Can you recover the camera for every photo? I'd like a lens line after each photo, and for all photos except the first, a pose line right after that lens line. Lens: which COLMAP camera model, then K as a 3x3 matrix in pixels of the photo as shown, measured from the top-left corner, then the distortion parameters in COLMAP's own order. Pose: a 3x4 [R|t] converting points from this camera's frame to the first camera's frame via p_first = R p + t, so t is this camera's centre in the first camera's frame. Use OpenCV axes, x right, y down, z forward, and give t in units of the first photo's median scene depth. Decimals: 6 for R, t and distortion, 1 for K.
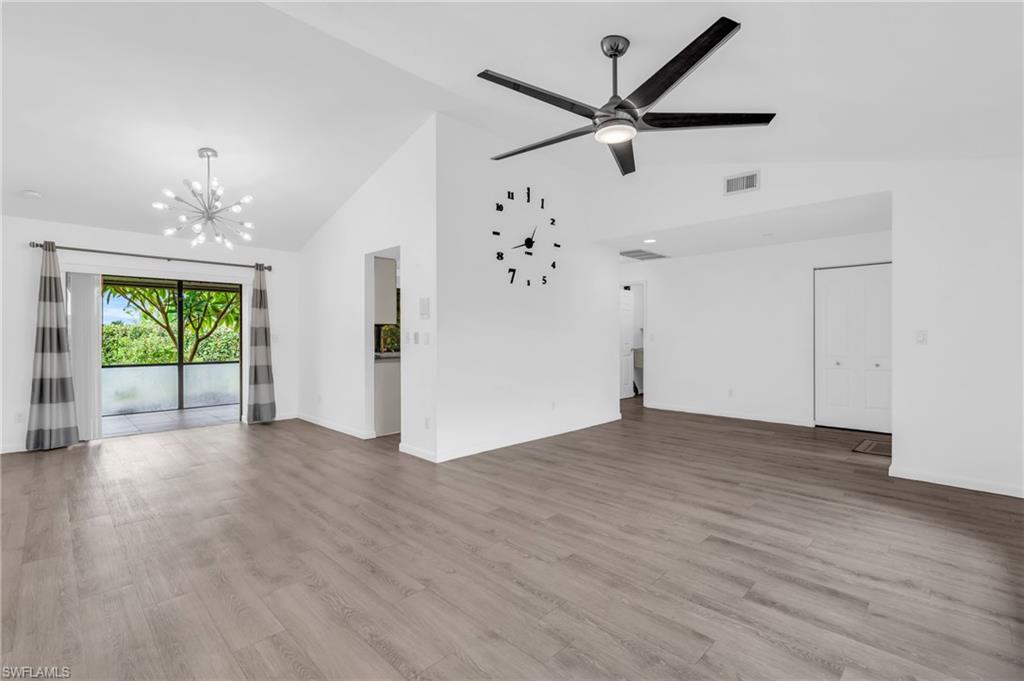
lens RADIAL K [[466.8, 0, 515.7], [0, 466.8, 338.7], [0, 0, 1]] dist [0.000368, 0.000503]
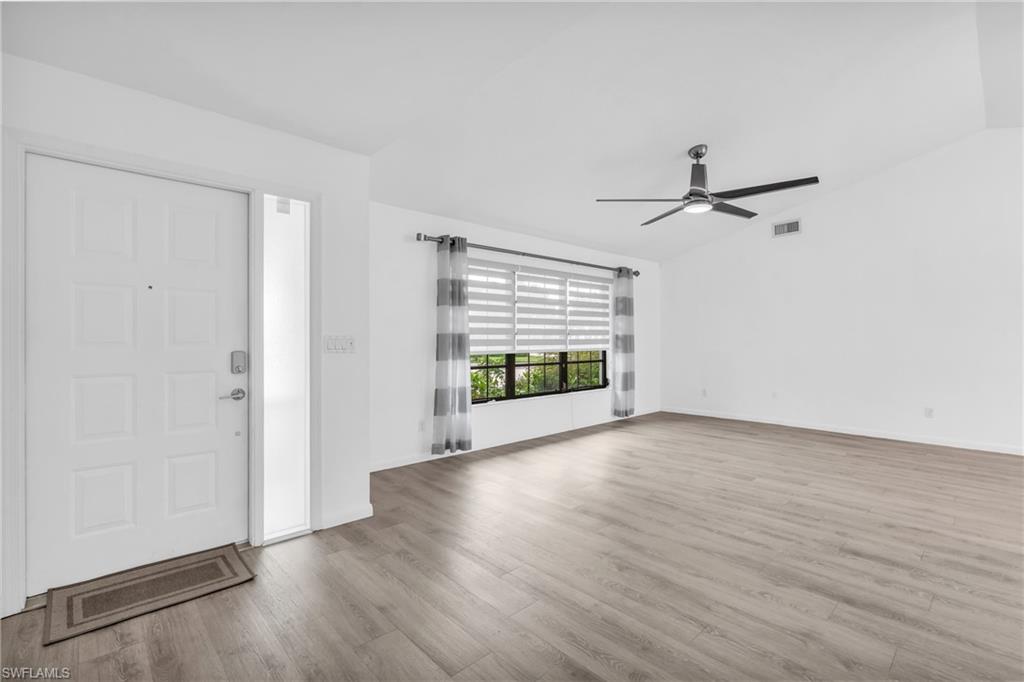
lens RADIAL K [[466.8, 0, 515.7], [0, 466.8, 339.2], [0, 0, 1]] dist [0.000368, 0.000503]
pose [[-0.999258, 0.002379, 0.038429, 0.447207], [0.002803, 0.999936, 0.010988, -0.012458], [-0.038401, 0.011088, -0.999201, 1.512537]]
